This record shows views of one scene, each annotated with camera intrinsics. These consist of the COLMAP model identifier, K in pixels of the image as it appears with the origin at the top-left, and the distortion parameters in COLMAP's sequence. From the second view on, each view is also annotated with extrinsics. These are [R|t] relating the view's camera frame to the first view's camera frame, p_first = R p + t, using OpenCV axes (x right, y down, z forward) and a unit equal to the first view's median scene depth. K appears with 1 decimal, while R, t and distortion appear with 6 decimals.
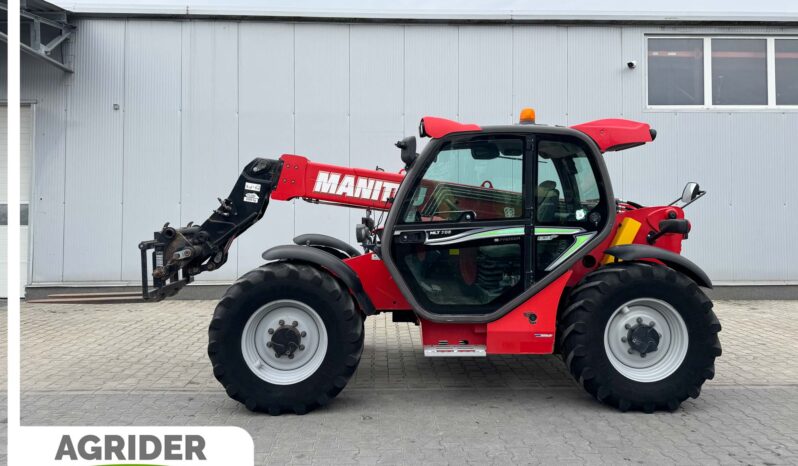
lens RADIAL K [[620.8, 0, 442.5], [0, 620.8, 217.6], [0, 0, 1]] dist [0.031181, -0.035126]
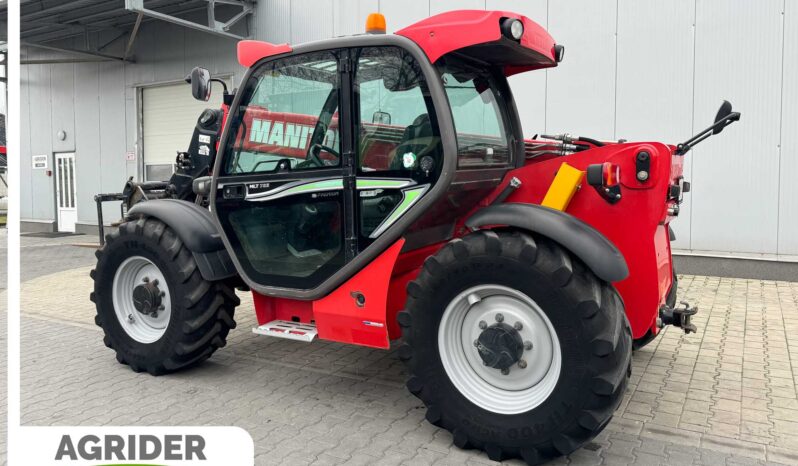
lens RADIAL K [[620.8, 0, 446.0], [0, 620.8, 227.7], [0, 0, 1]] dist [0.031181, -0.035126]
pose [[0.841600, 0.034444, -0.539002, 0.634029], [0.015123, 0.996070, 0.087266, 0.010697], [0.539889, -0.081594, 0.837772, 0.433171]]
